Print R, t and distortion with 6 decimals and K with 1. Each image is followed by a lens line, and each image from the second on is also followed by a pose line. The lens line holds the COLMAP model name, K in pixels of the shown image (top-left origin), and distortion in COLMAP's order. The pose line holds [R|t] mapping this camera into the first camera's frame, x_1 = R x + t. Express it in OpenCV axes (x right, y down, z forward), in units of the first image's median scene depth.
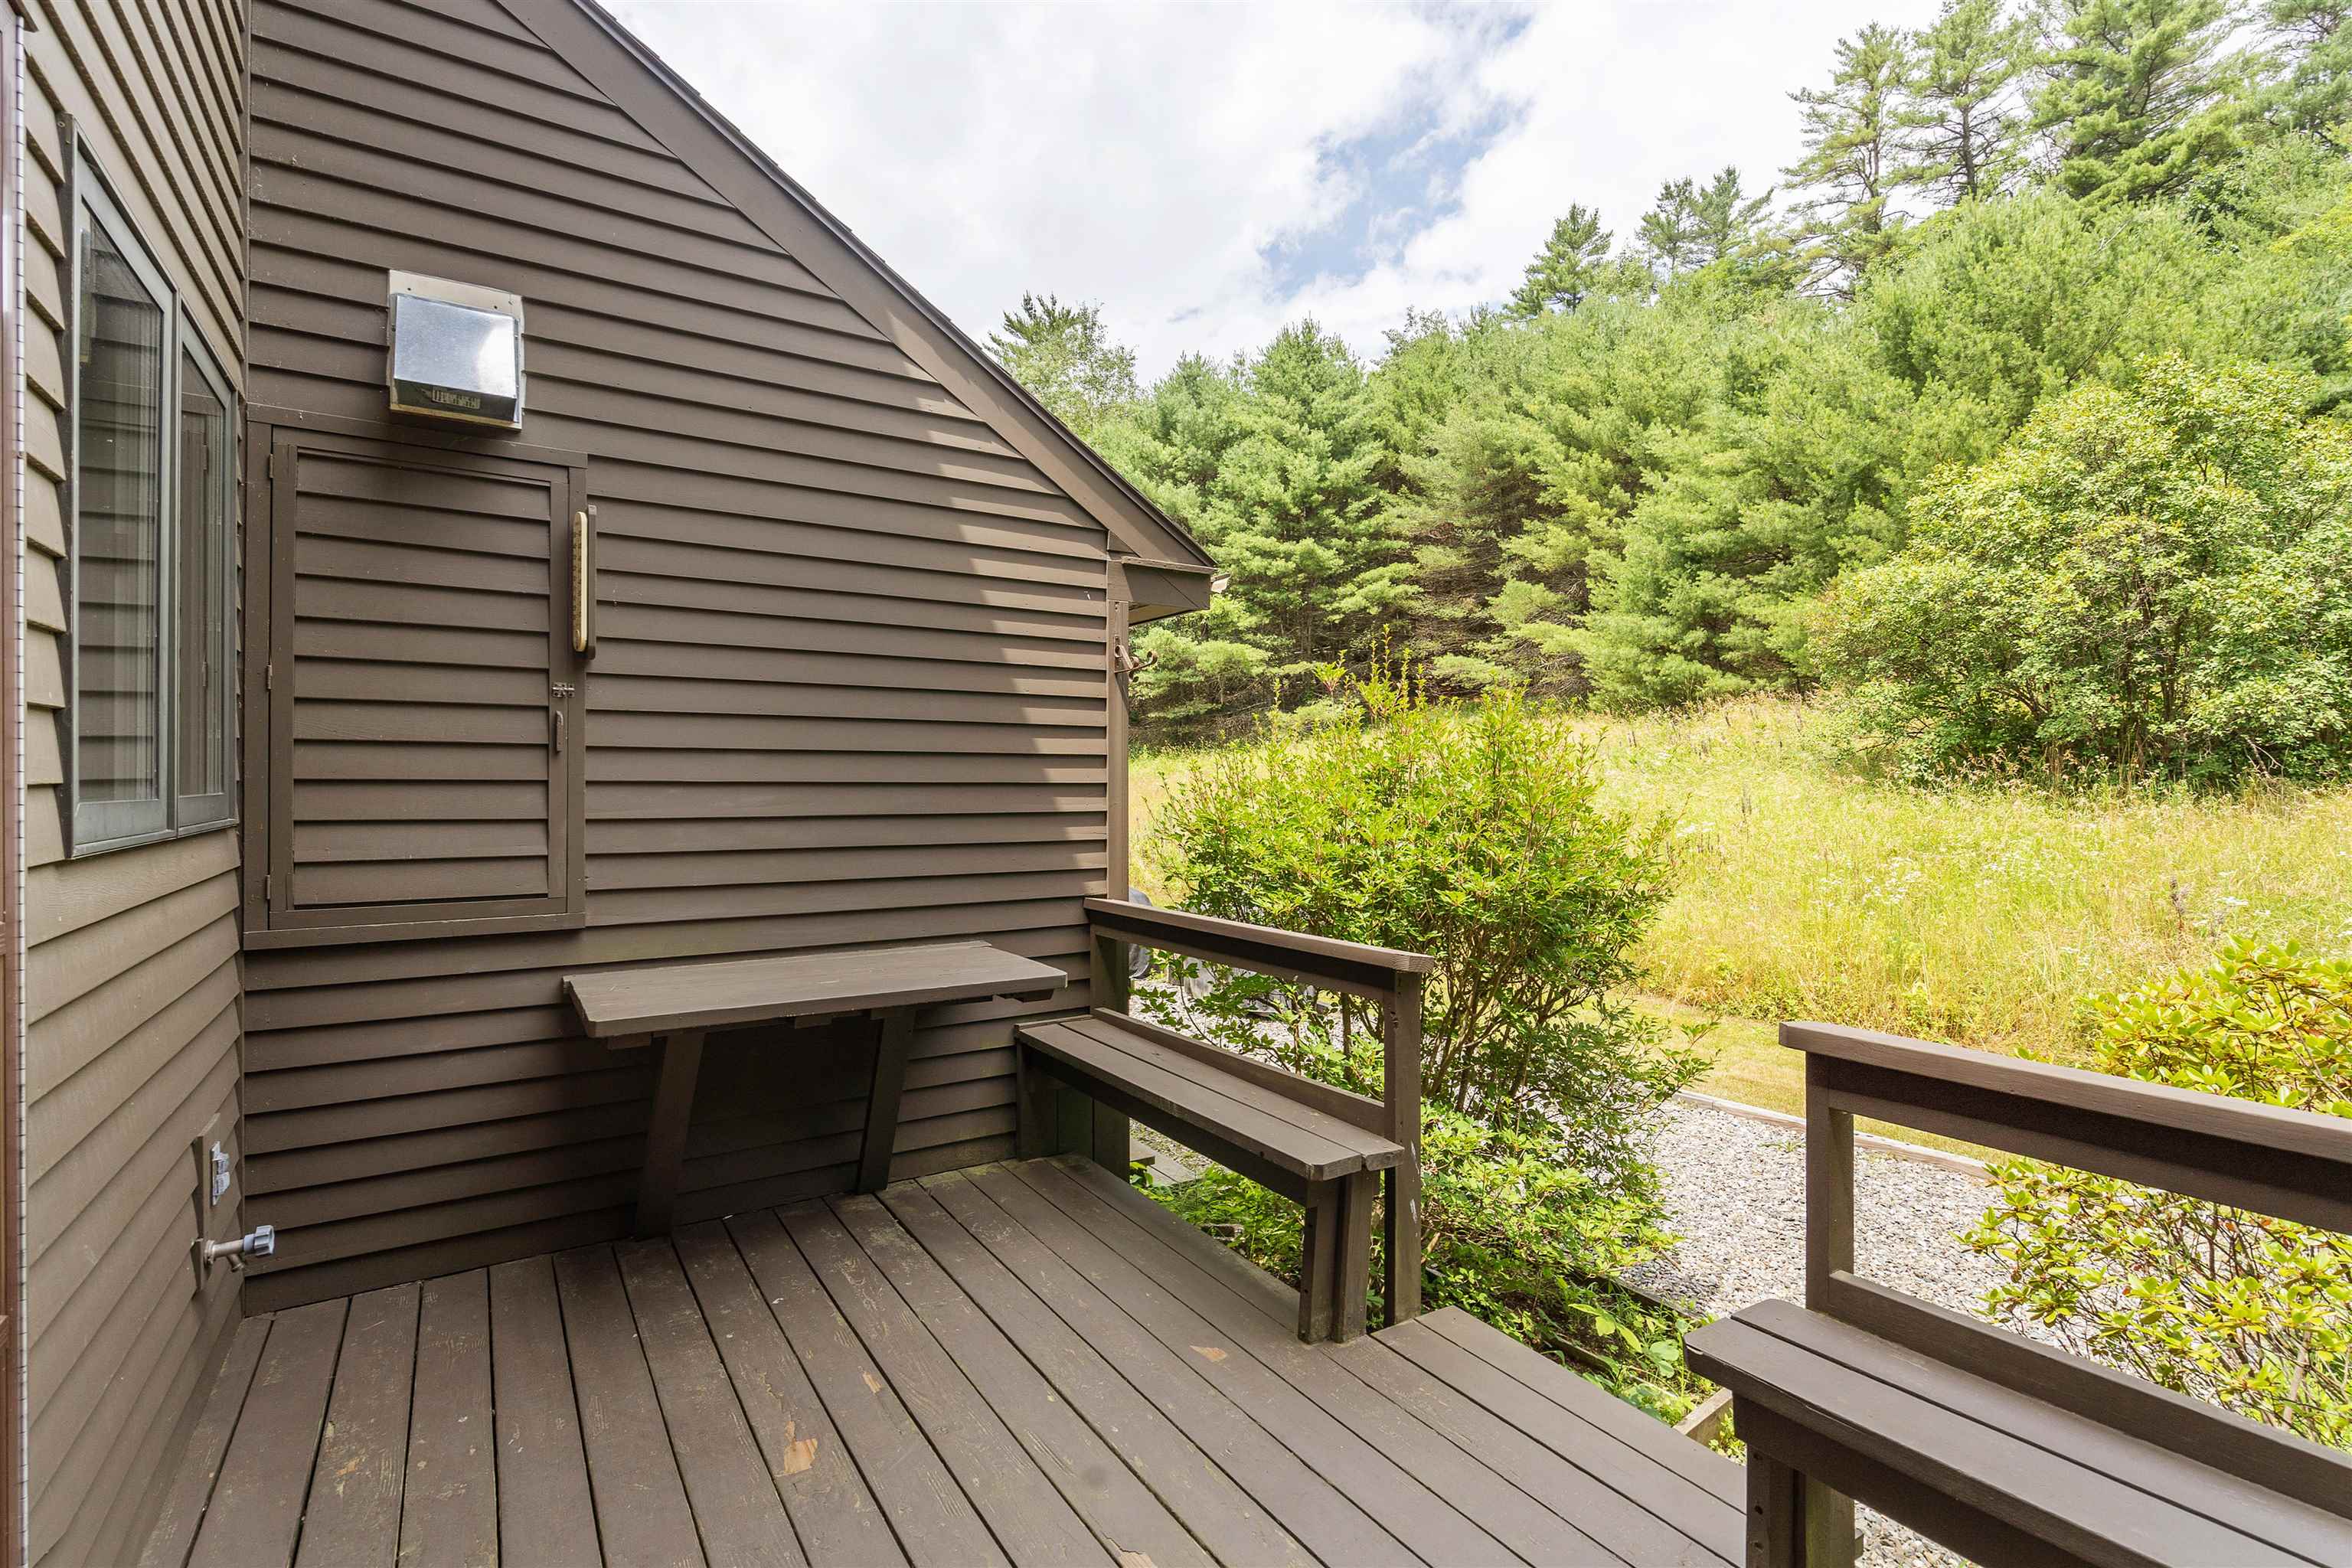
lens RADIAL K [[1071.1, 0, 1181.3], [0, 1071.1, 778.3], [0, 0, 1]] dist [0.000256, 0.001295]
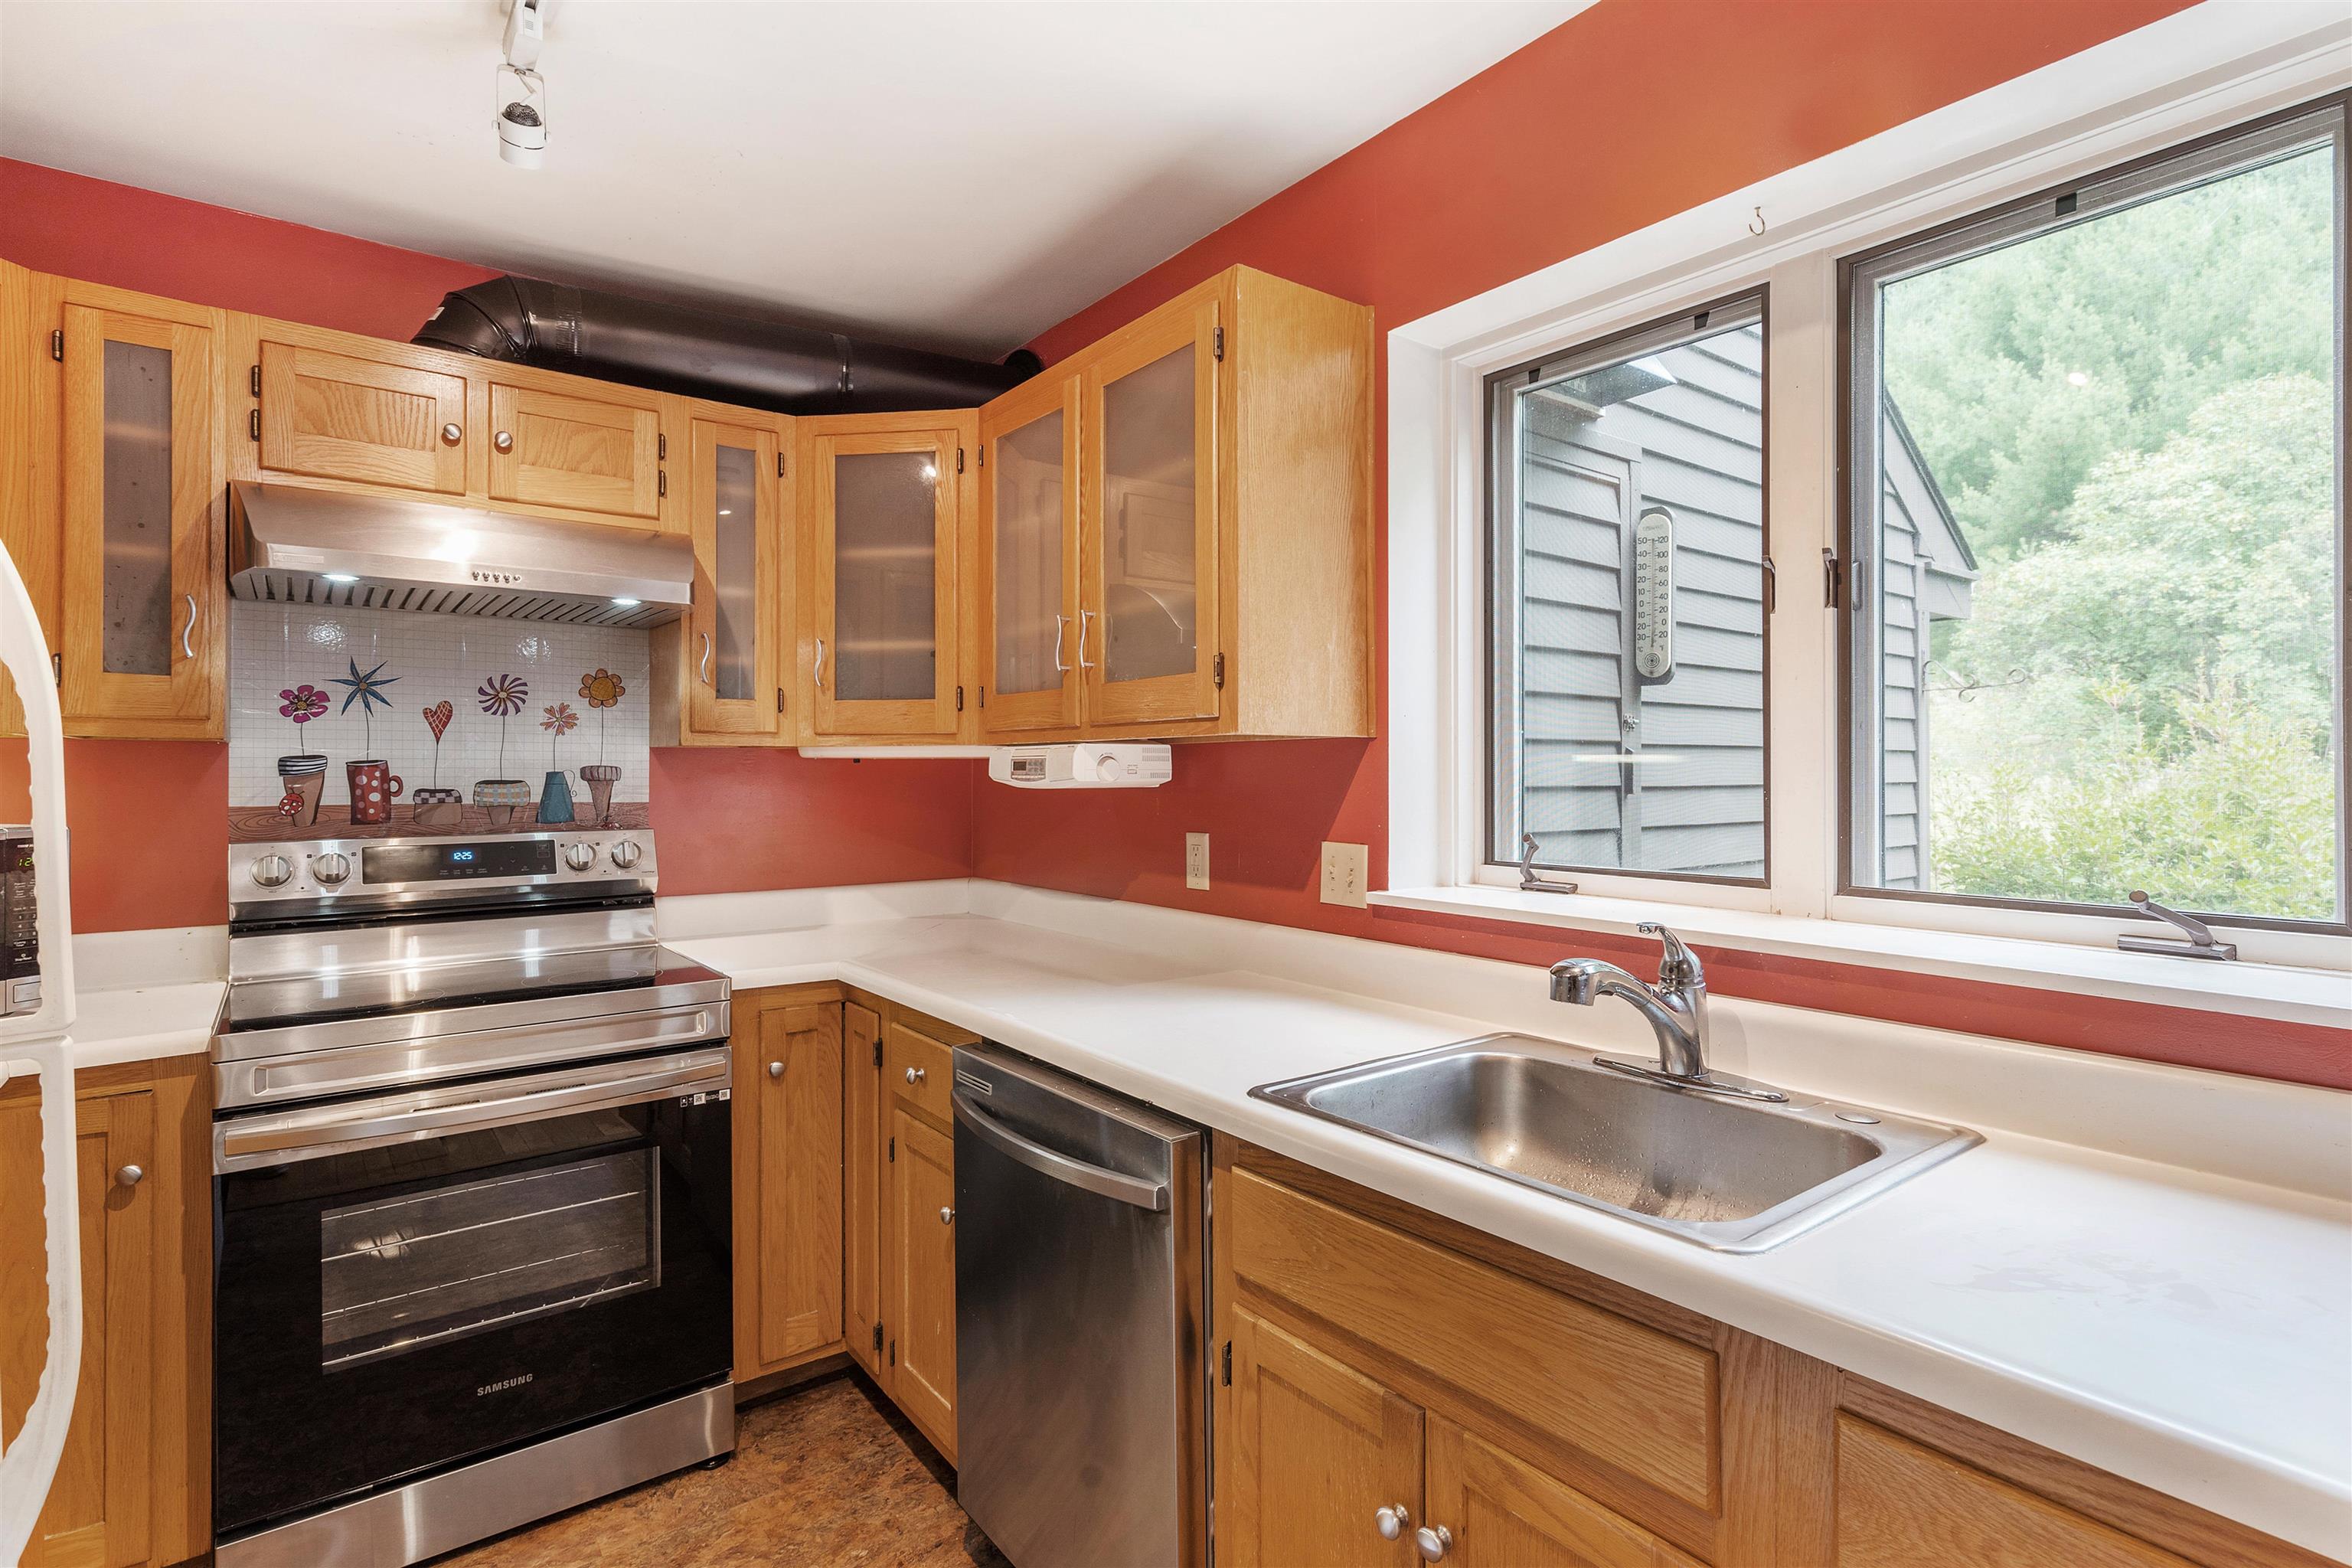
lens RADIAL K [[1157.3, 0, 1186.1], [0, 1157.3, 769.8], [0, 0, 1]] dist [0.001881, -0.000063]
pose [[0.997438, -0.002734, 0.071479, -0.208426], [0.002786, 0.999996, -0.000617, -0.009394], [-0.071477, 0.000814, 0.997442, 0.022161]]
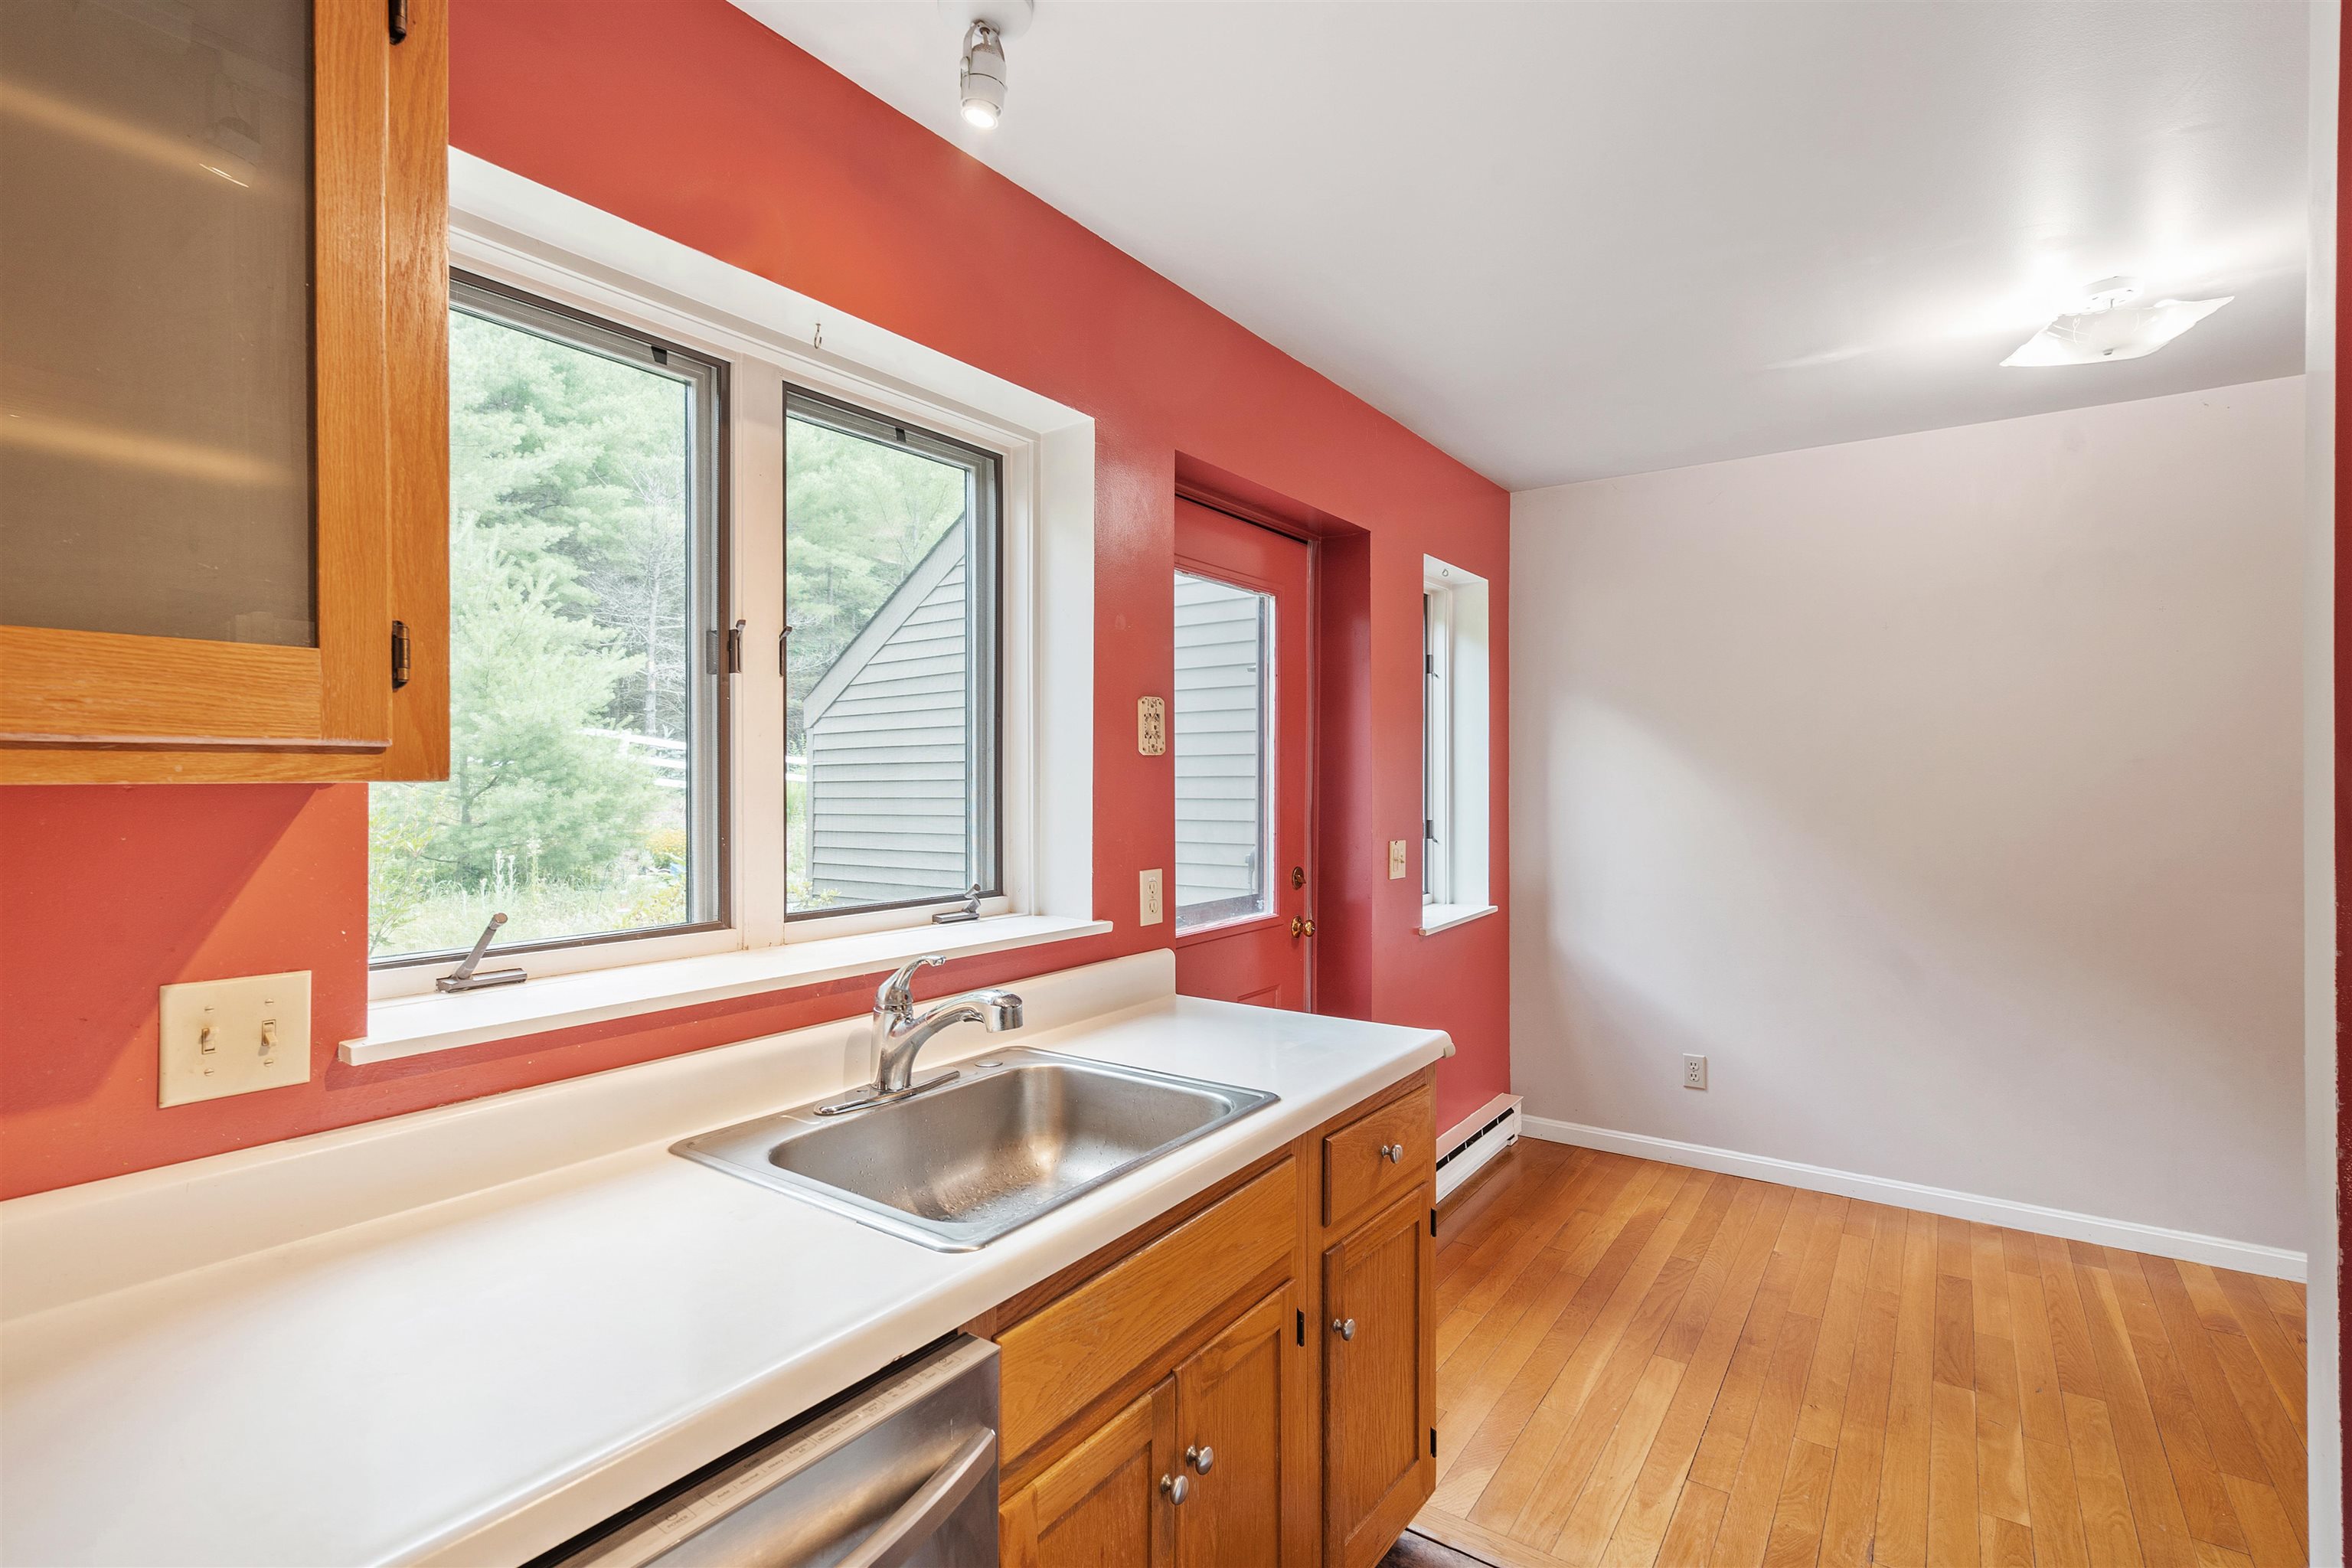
lens RADIAL K [[1071.1, 0, 1181.3], [0, 1071.1, 778.3], [0, 0, 1]] dist [0.000256, 0.001295]
pose [[-0.356924, -0.002095, 0.934131, -1.155902], [-0.000572, 0.999998, 0.002025, -0.078462], [-0.934133, 0.000189, -0.356924, 1.757493]]
